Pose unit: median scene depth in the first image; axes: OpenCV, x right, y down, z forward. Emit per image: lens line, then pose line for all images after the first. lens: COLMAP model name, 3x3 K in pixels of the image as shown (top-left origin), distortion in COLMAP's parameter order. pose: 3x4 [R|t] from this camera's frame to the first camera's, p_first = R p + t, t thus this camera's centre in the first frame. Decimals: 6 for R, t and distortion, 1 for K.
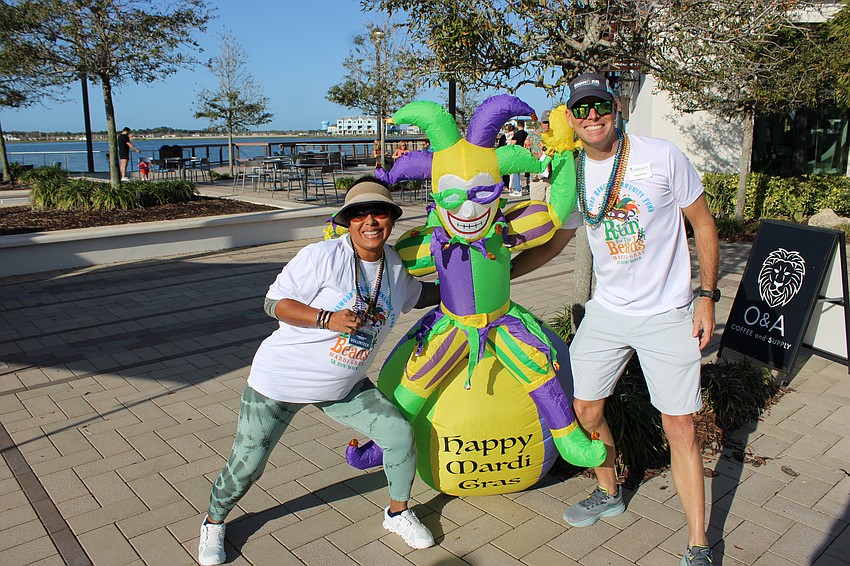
lens RADIAL K [[706.2, 0, 425.0], [0, 706.2, 283.0], [0, 0, 1]] dist [-0.186853, 0.167897]
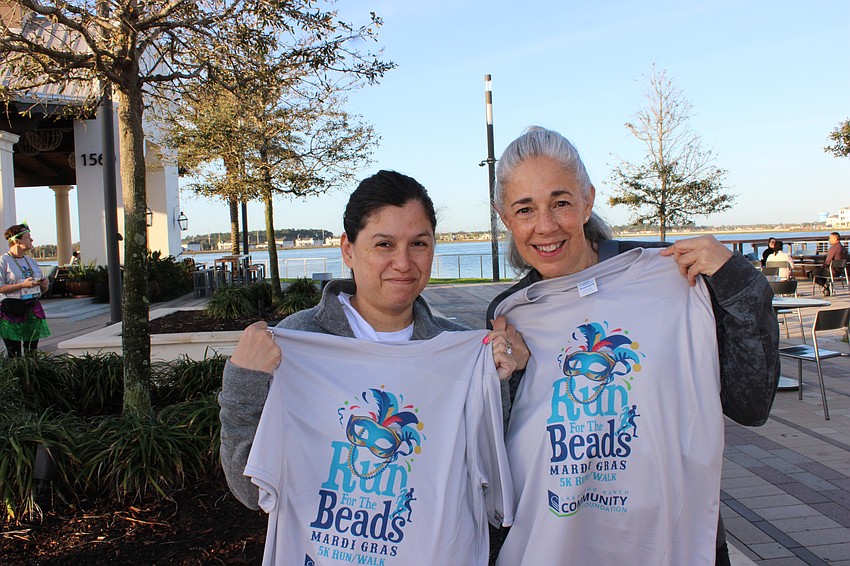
lens RADIAL K [[706.2, 0, 425.0], [0, 706.2, 283.0], [0, 0, 1]] dist [-0.186853, 0.167897]
pose [[0.782252, 0.005256, -0.622940, -0.038154], [-0.090200, 0.990382, -0.104912, -0.054315], [0.616398, 0.138257, 0.775202, 0.257950]]
